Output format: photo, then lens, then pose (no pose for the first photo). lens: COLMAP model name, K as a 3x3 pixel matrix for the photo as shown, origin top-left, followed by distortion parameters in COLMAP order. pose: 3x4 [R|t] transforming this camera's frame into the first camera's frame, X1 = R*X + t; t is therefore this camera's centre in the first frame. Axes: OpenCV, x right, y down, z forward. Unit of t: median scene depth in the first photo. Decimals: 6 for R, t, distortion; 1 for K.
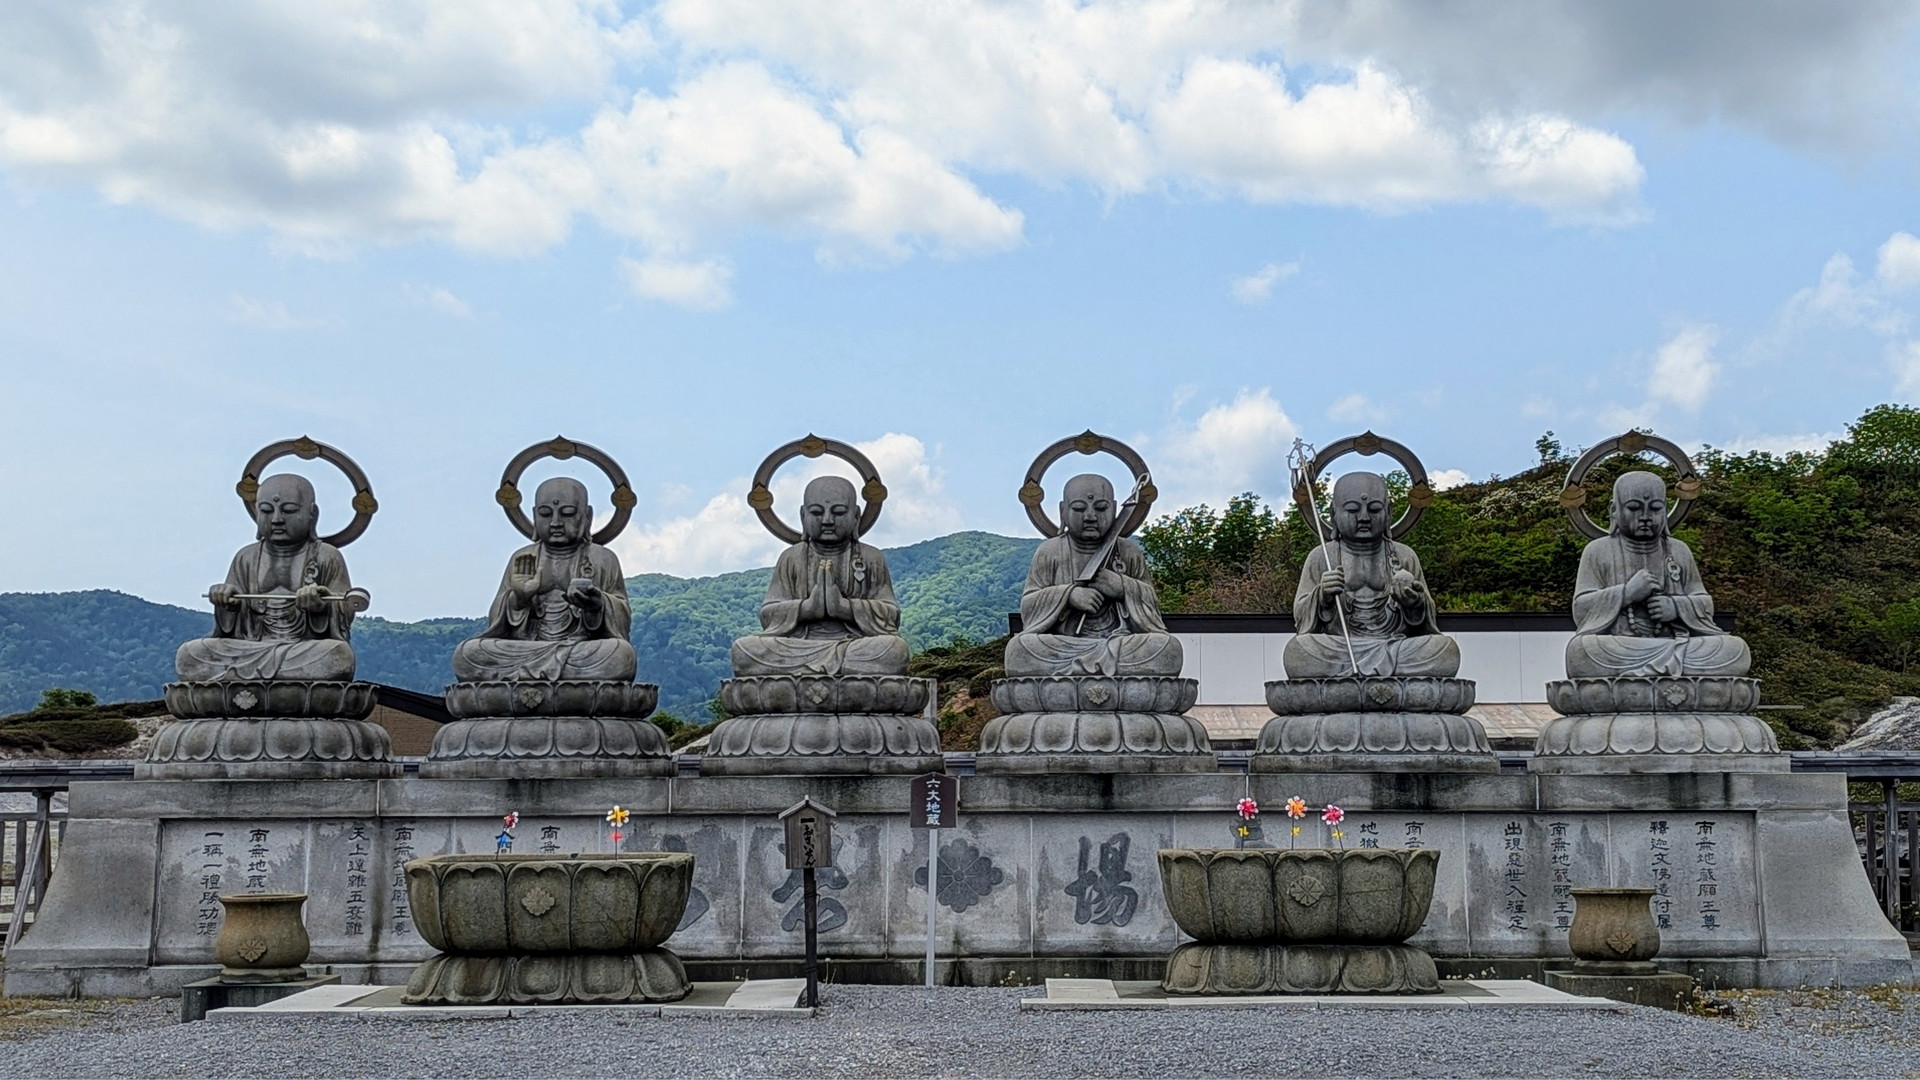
lens RADIAL K [[2892.7, 0, 1057.2], [0, 2892.7, 446.4], [0, 0, 1]] dist [0.111855, -0.179585]
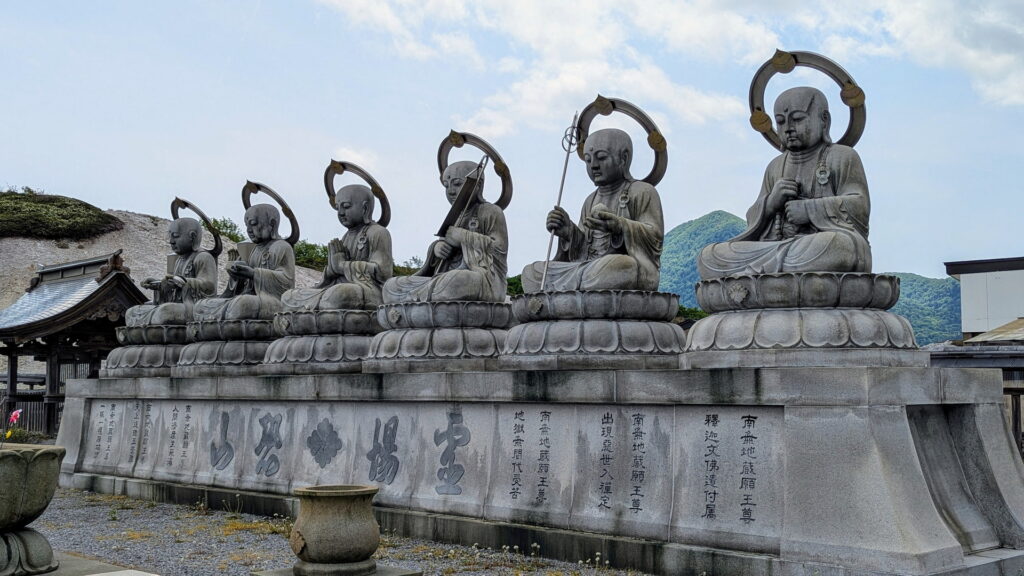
lens RADIAL K [[1131.9, 0, 541.7], [0, 1131.9, 282.6], [0, 0, 1]] dist [0.163688, -0.451597]
pose [[0.704952, -0.061136, -0.706615, 0.453970], [0.087762, 0.996140, 0.001370, 0.075671], [0.703804, -0.062980, 0.707597, 0.670154]]
